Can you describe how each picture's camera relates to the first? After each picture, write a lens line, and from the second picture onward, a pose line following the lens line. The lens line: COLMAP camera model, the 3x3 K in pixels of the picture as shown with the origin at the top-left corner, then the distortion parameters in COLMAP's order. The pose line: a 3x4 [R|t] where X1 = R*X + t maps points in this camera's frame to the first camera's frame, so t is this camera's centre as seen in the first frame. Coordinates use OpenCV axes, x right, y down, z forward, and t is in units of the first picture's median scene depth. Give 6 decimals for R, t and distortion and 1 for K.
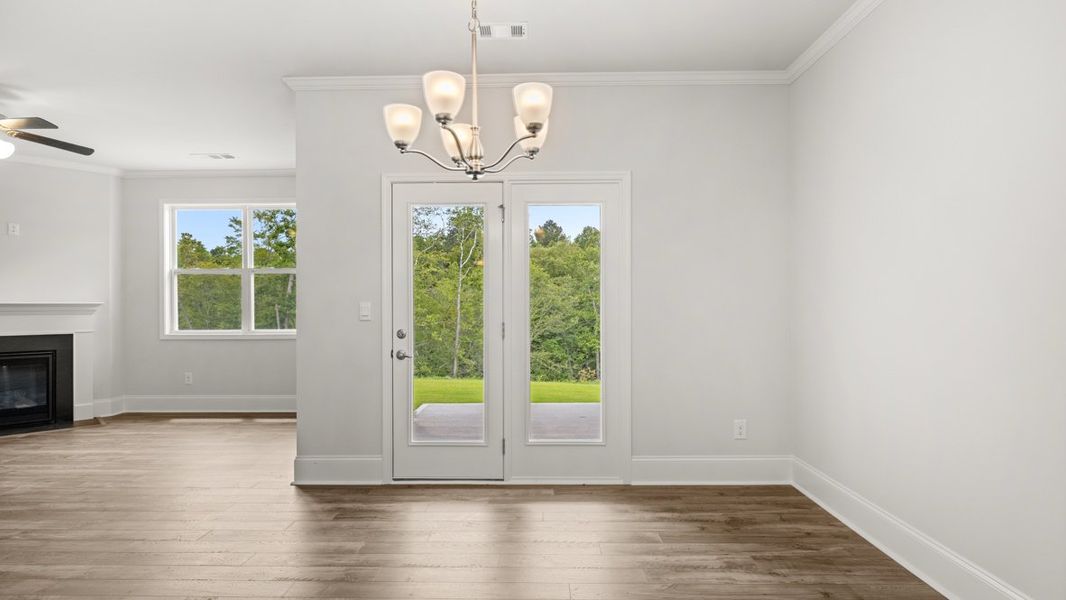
lens RADIAL K [[528.3, 0, 526.7], [0, 528.3, 304.7], [0, 0, 1]] dist [-0.000698, -0.000222]
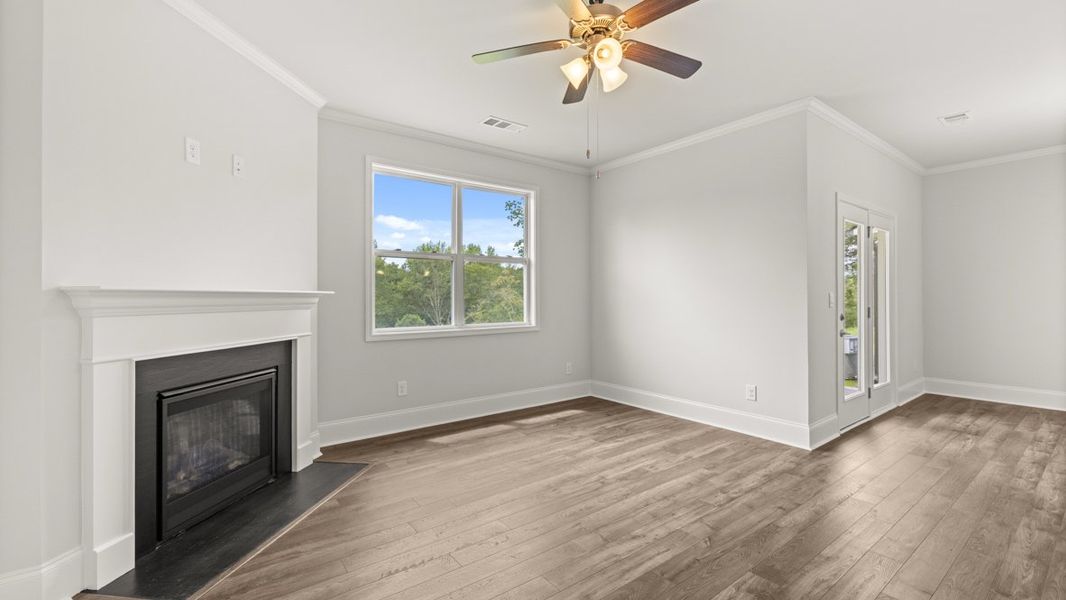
lens RADIAL K [[439.1, 0, 533.0], [0, 439.1, 300.0], [0, 0, 1]] dist [0.000728, 0.000190]
pose [[0.790538, -0.002392, 0.612409, -0.960342], [-0.000571, 0.999989, 0.004643, 0.003751], [-0.612413, -0.004020, 0.790528, 0.386898]]
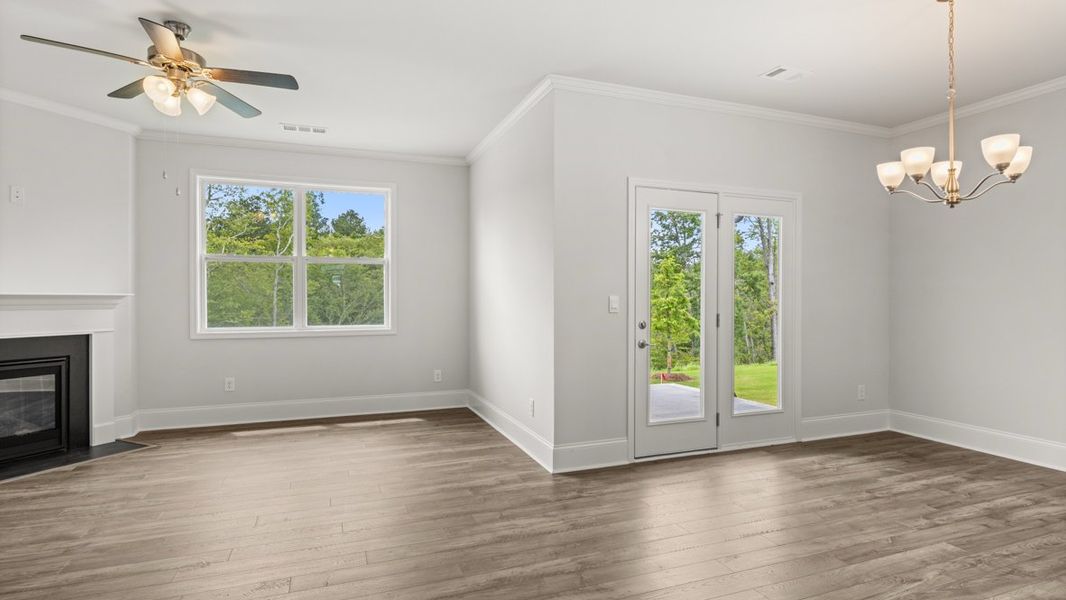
lens RADIAL K [[528.3, 0, 526.7], [0, 528.3, 304.7], [0, 0, 1]] dist [-0.000698, -0.000222]
pose [[0.929894, 0.000106, 0.367829, -0.550190], [-0.003745, 0.999951, 0.009179, 0.002499], [-0.367810, -0.009913, 0.929848, 0.043832]]
